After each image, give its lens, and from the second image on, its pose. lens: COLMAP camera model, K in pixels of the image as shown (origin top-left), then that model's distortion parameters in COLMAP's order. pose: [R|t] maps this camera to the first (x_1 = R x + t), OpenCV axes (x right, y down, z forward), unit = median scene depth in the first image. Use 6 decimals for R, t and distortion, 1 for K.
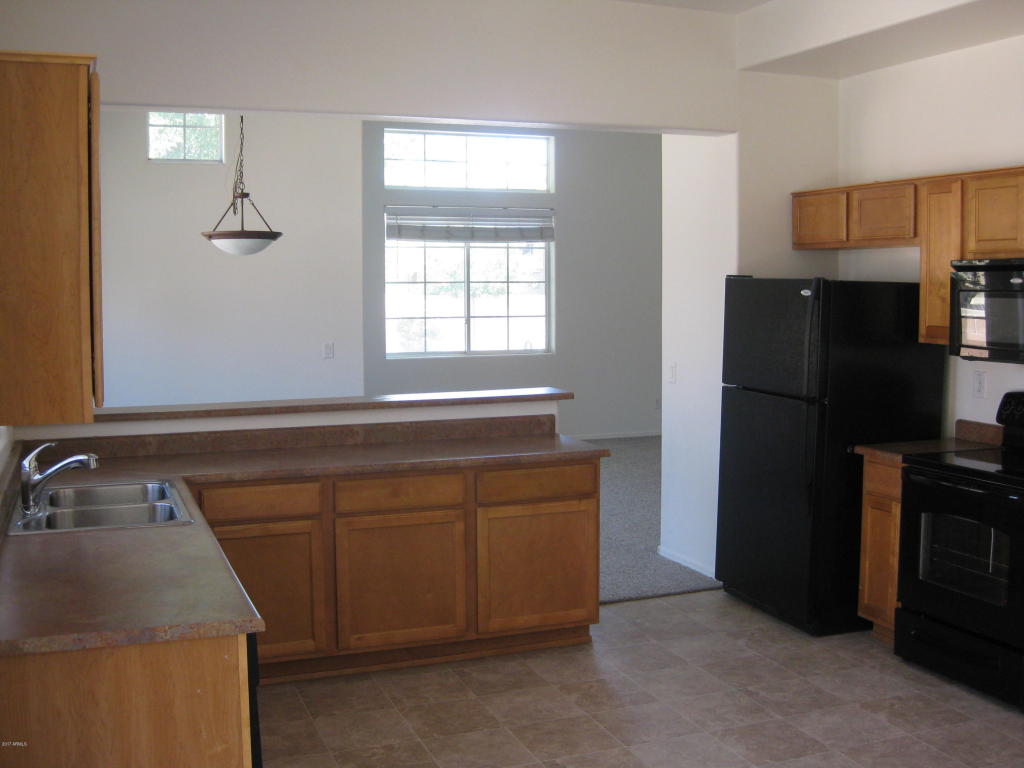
lens RADIAL K [[1166.3, 0, 512.0], [0, 1166.3, 384.0], [0, 0, 1]] dist [-0.140602, 0.002903]
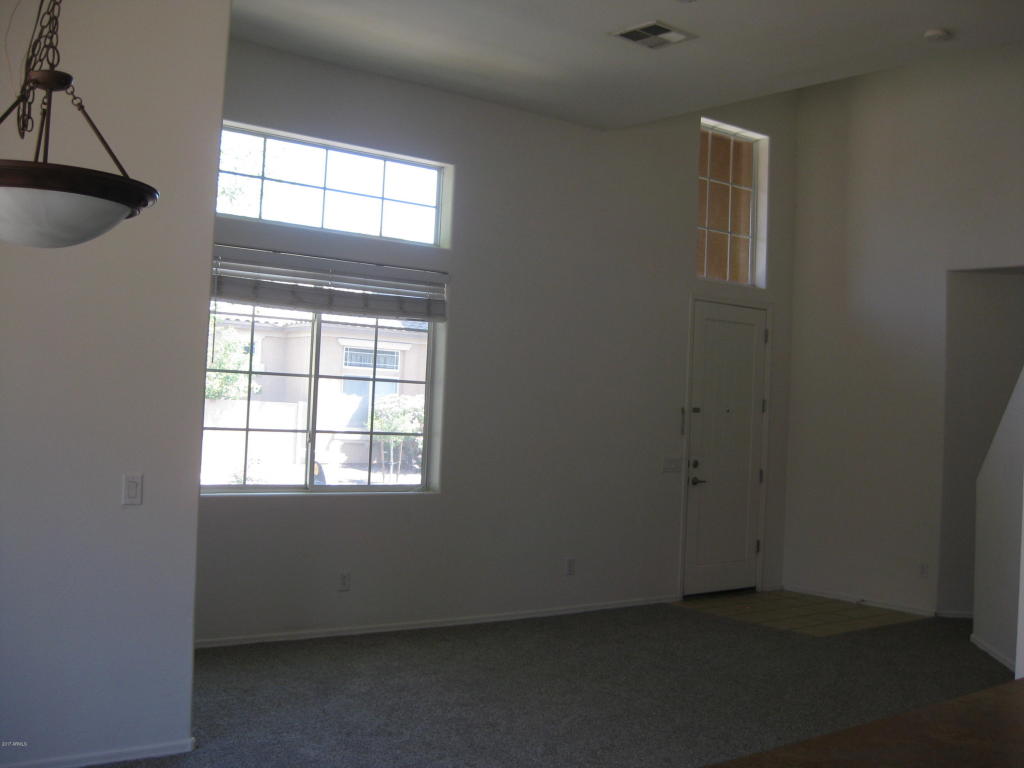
lens RADIAL K [[1141.7, 0, 512.0], [0, 1141.7, 384.0], [0, 0, 1]] dist [-0.139716, 0.040957]
pose [[0.955720, 0.050709, 0.289877, -0.114503], [-0.021932, 0.994576, -0.101676, -0.022849], [-0.293461, 0.090816, 0.951648, 0.382449]]
